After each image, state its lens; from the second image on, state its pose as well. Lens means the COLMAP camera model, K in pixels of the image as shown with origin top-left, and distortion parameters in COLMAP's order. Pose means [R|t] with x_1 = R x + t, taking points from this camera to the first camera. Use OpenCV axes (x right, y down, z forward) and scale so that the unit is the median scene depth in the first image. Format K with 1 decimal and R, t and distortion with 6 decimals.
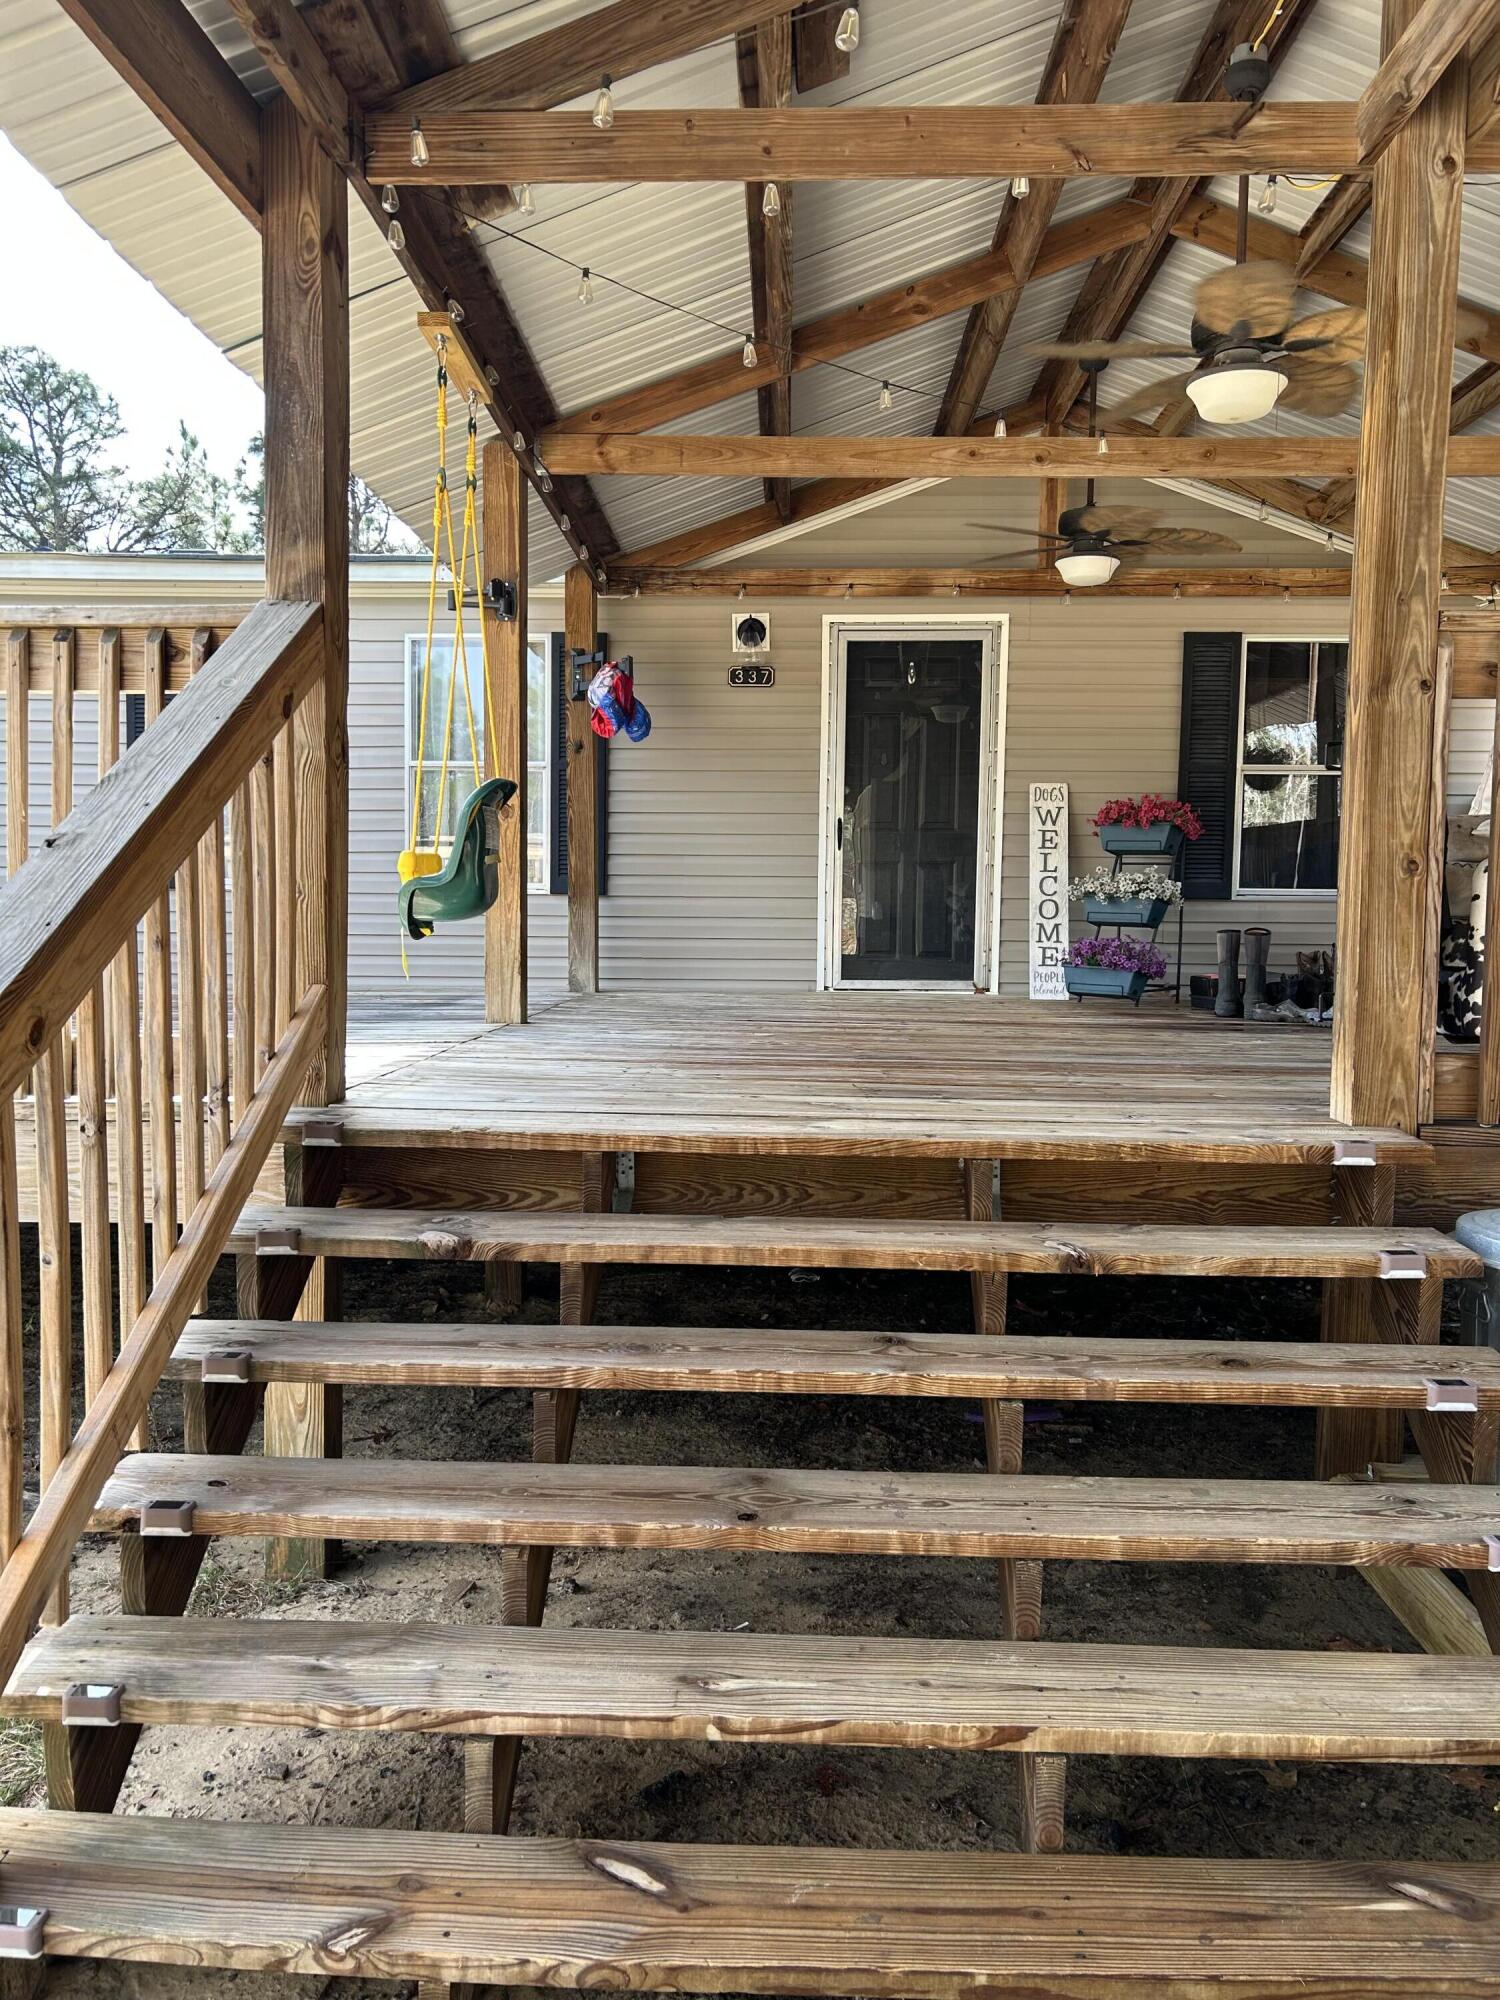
lens RADIAL K [[1504.2, 0, 750.4], [0, 1504.2, 1002.3], [0, 0, 1]] dist [0.083922, -0.120404]
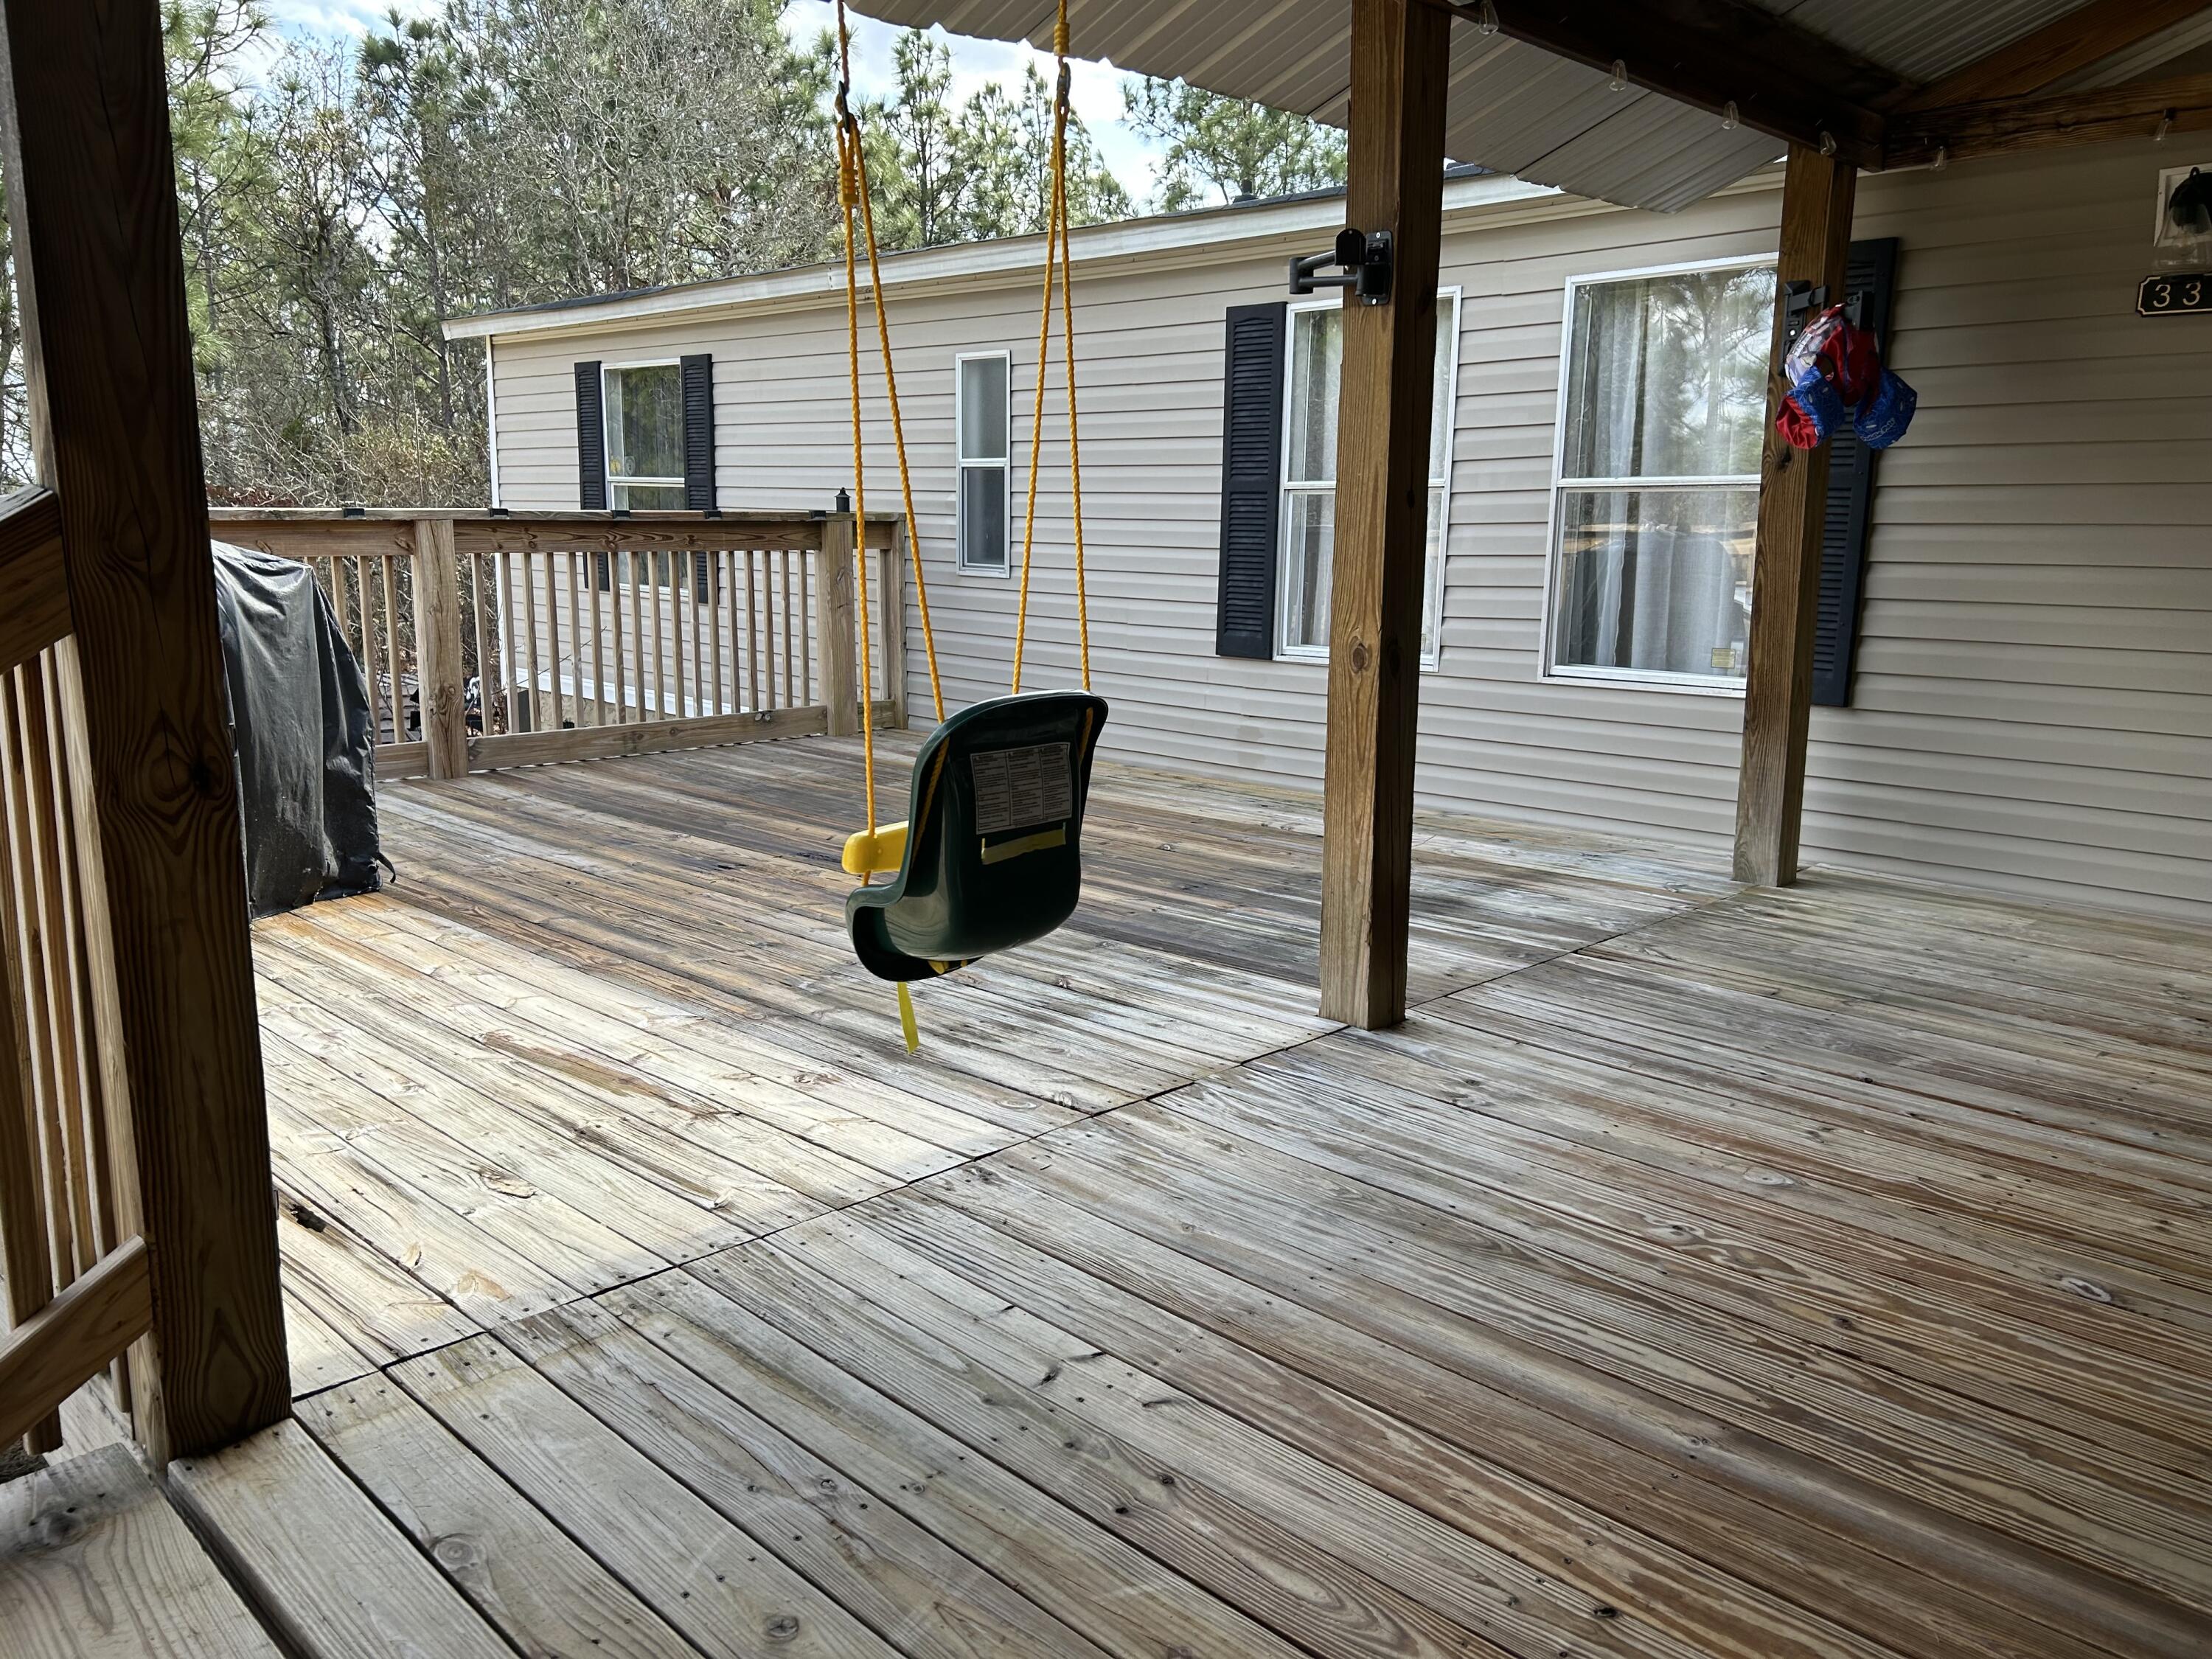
lens RADIAL K [[1663.7, 0, 1106.0], [0, 1663.7, 829.5], [0, 0, 1]] dist [0.083922, -0.120404]
pose [[0.734820, 0.117106, -0.668076, 0.132889], [-0.043992, 0.991137, 0.125348, -0.097411], [0.676834, -0.062718, 0.733459, 0.350822]]
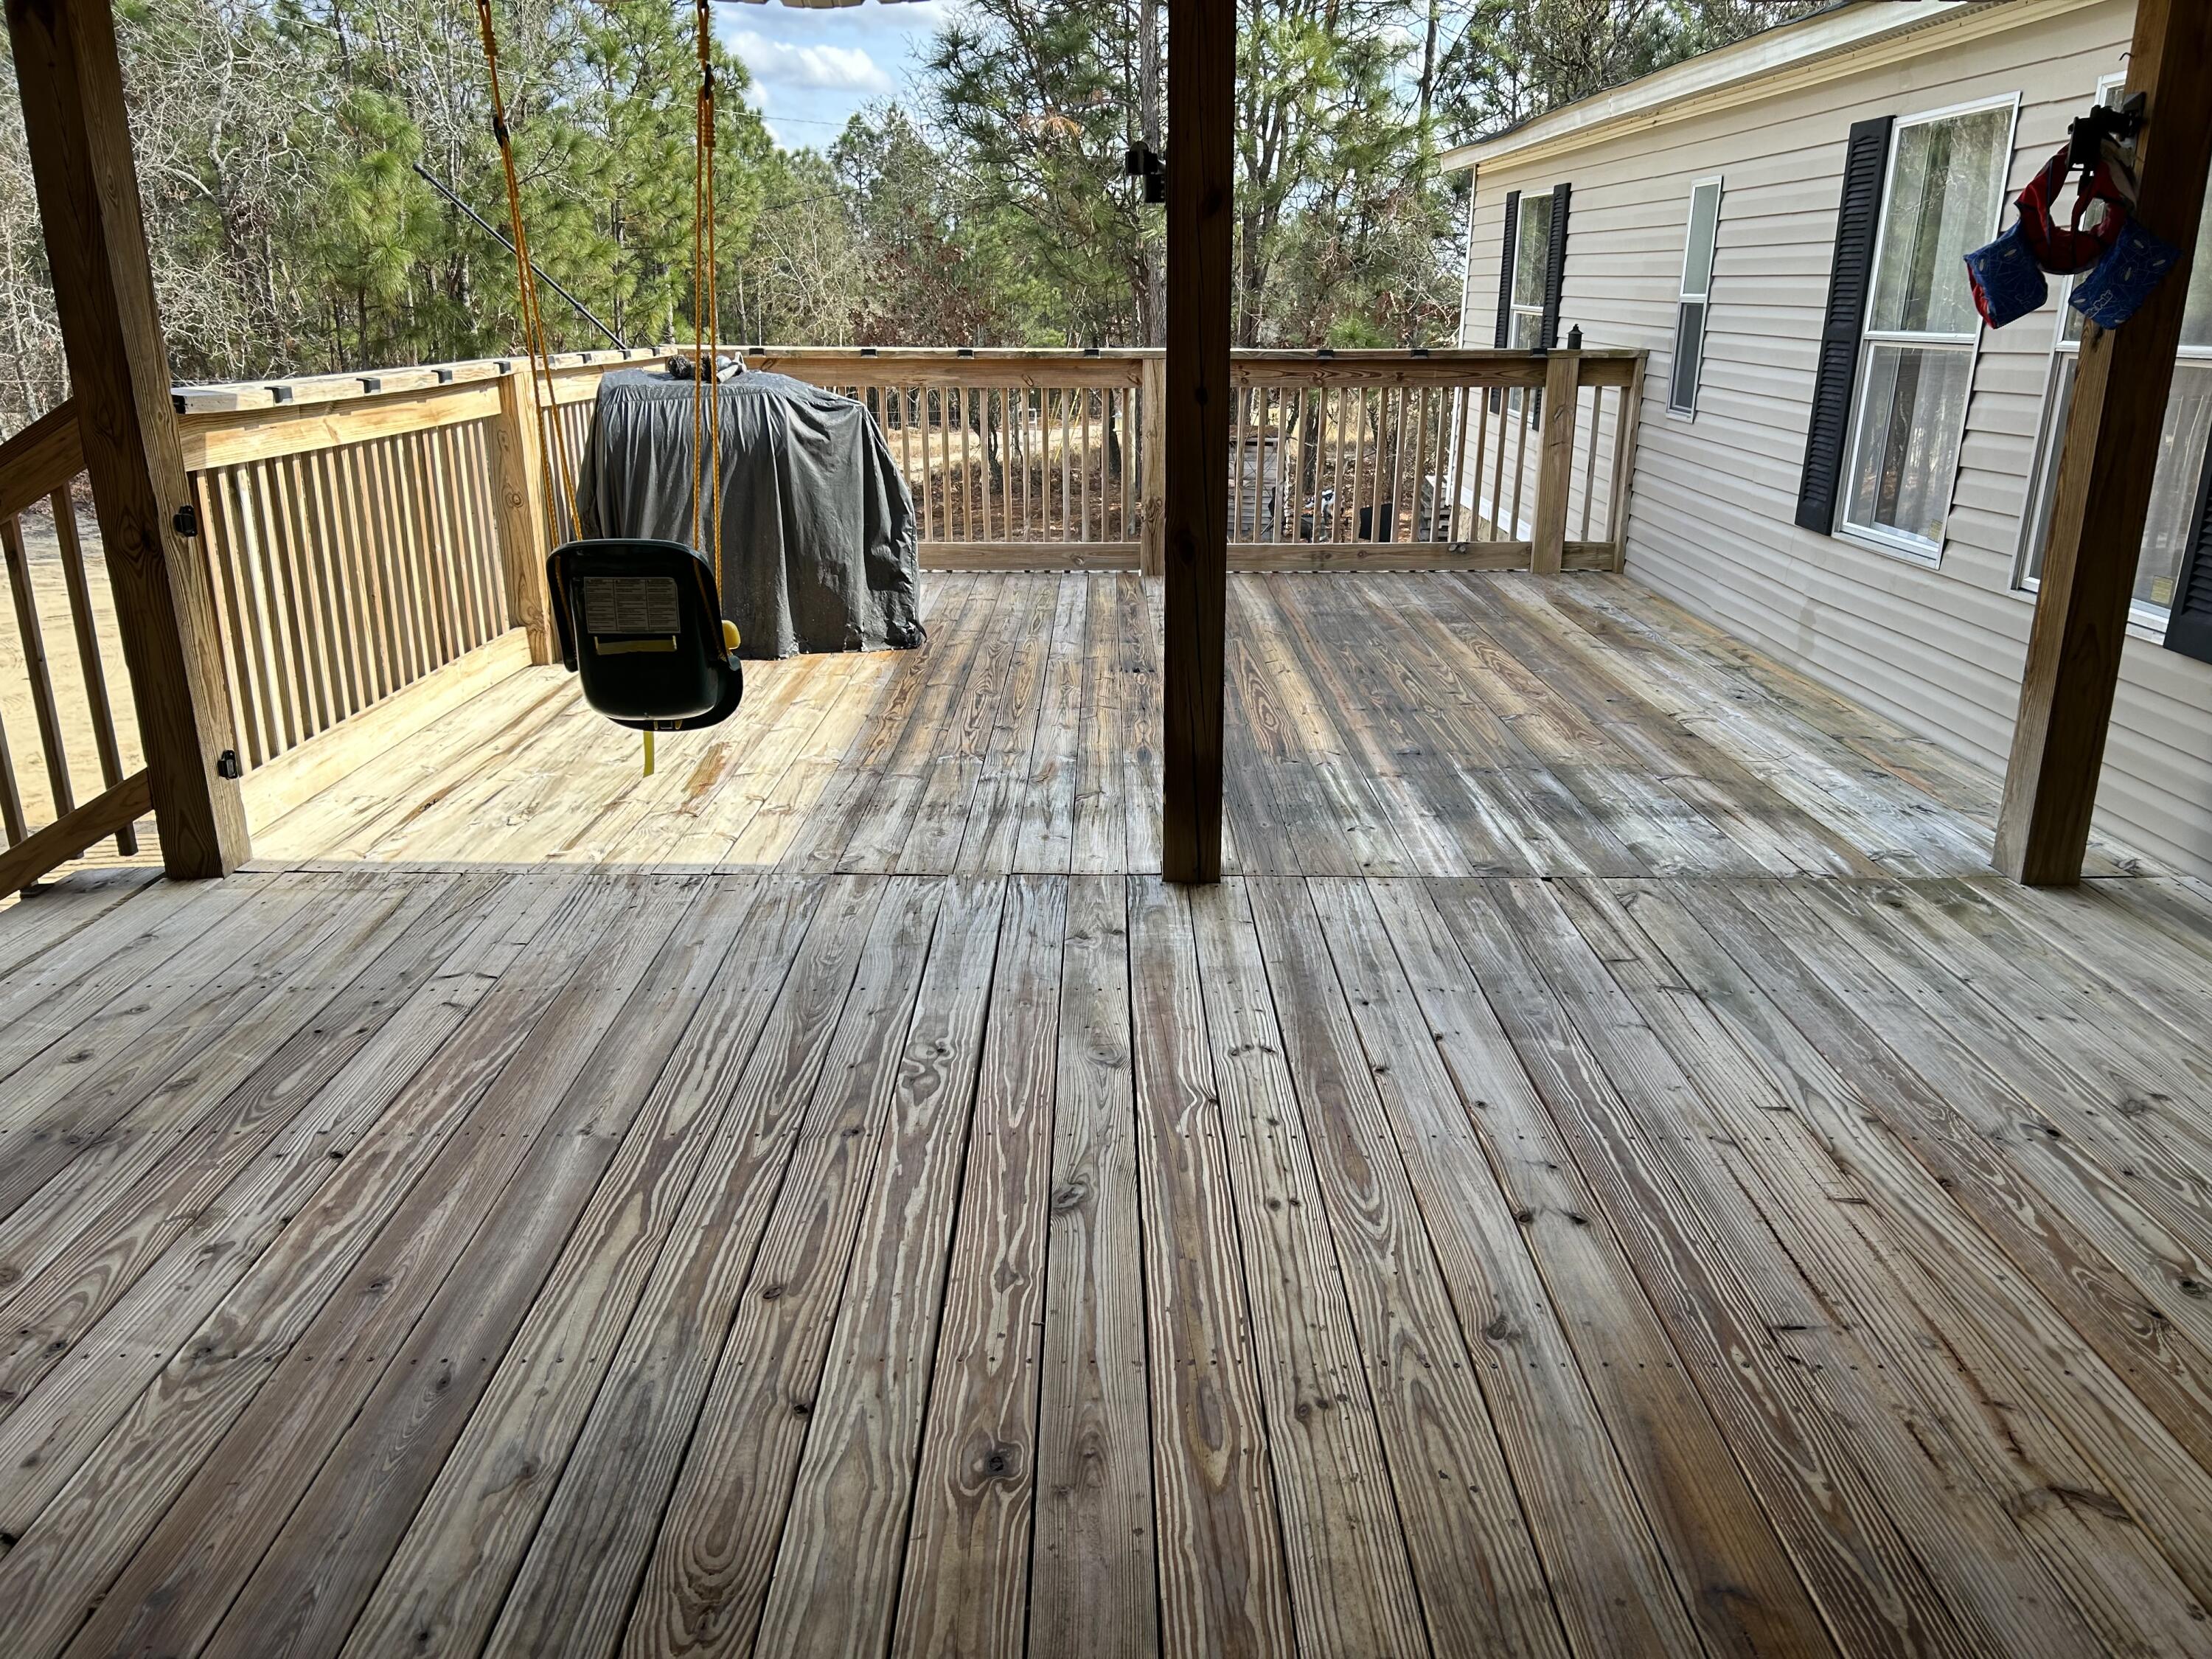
lens RADIAL K [[1663.7, 0, 1106.0], [0, 1663.7, 829.5], [0, 0, 1]] dist [0.083922, -0.120404]
pose [[0.040026, 0.288938, -0.956511, 0.358904], [-0.076161, 0.955375, 0.285407, -0.145181], [0.996292, 0.061425, 0.060246, 0.675698]]
